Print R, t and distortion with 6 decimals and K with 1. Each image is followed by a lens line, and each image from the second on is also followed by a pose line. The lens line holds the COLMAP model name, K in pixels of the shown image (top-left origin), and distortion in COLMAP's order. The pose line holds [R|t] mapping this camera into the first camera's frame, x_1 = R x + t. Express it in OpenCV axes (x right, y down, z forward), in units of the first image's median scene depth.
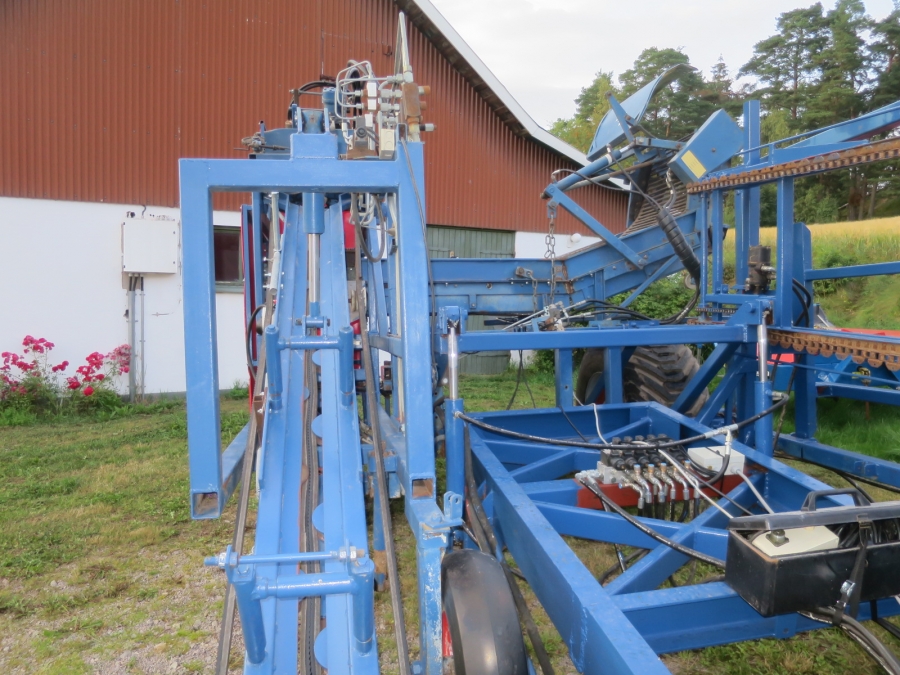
lens RADIAL K [[645.6, 0, 450.0], [0, 645.6, 337.5], [0, 0, 1]] dist [-0.059374, 0.010671]
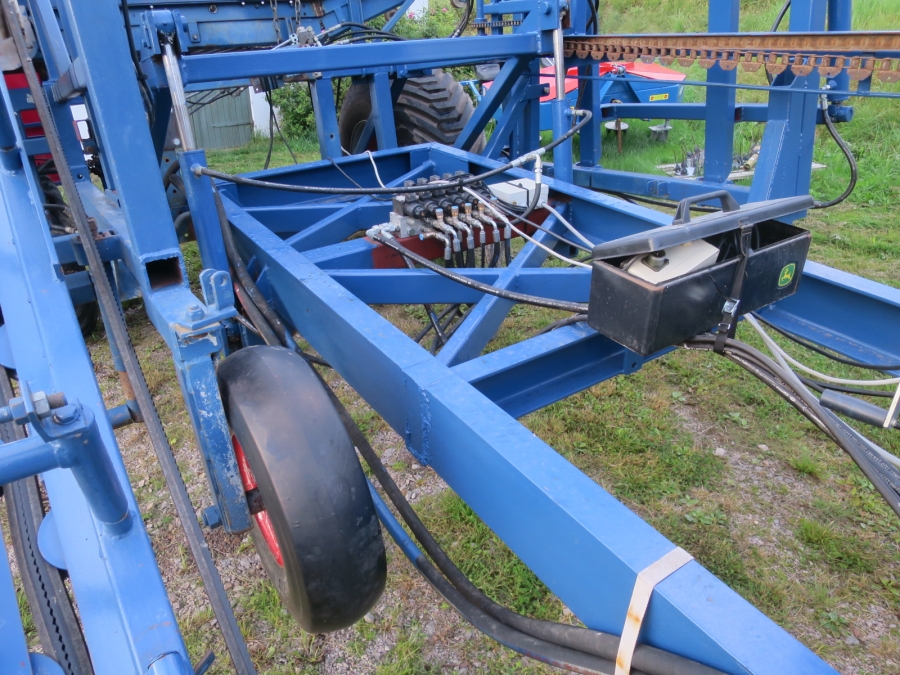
lens RADIAL K [[642.3, 0, 451.4], [0, 642.3, 337.2], [0, 0, 1]] dist [-0.055196, 0.009254]
pose [[0.923363, -0.195178, 0.330614, 0.000238], [0.071463, 0.933463, 0.351482, 0.046250], [-0.377218, -0.300919, 0.875873, 0.158350]]
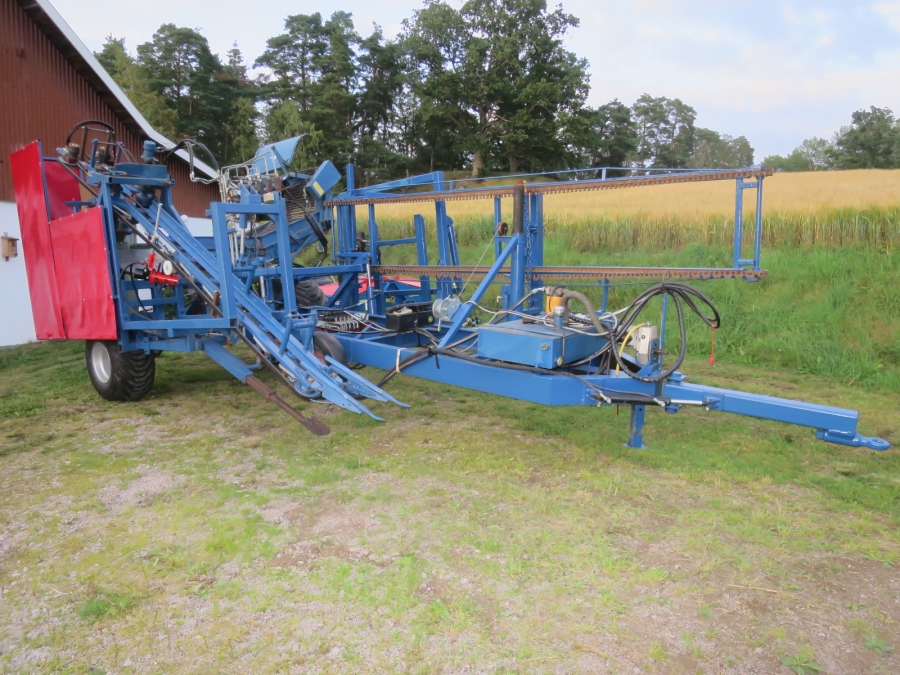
lens RADIAL K [[643.6, 0, 450.0], [0, 643.6, 337.5], [0, 0, 1]] dist [-0.056388, 0.014387]
pose [[0.754384, -0.093023, 0.649809, -0.757490], [0.067440, 0.995653, 0.064238, 0.104146], [-0.652960, -0.004637, 0.757378, -0.907767]]
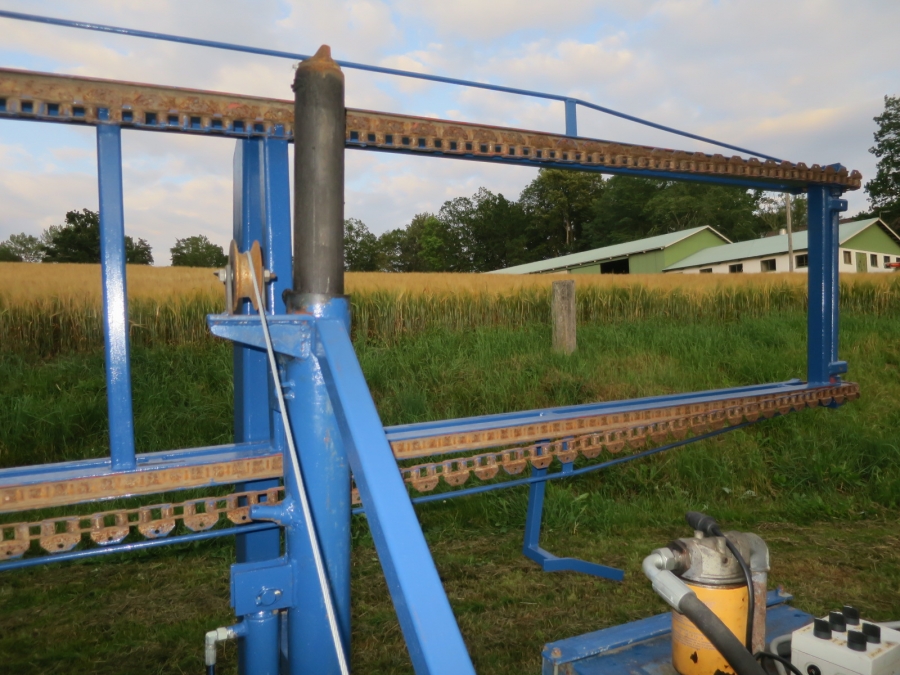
lens RADIAL K [[643.6, 0, 450.0], [0, 643.6, 337.5], [0, 0, 1]] dist [-0.056388, 0.014387]
pose [[-0.262388, 0.002046, 0.964960, 0.149476], [0.129984, 0.990959, 0.033243, -0.031053], [-0.956168, 0.134152, -0.260282, 0.293207]]
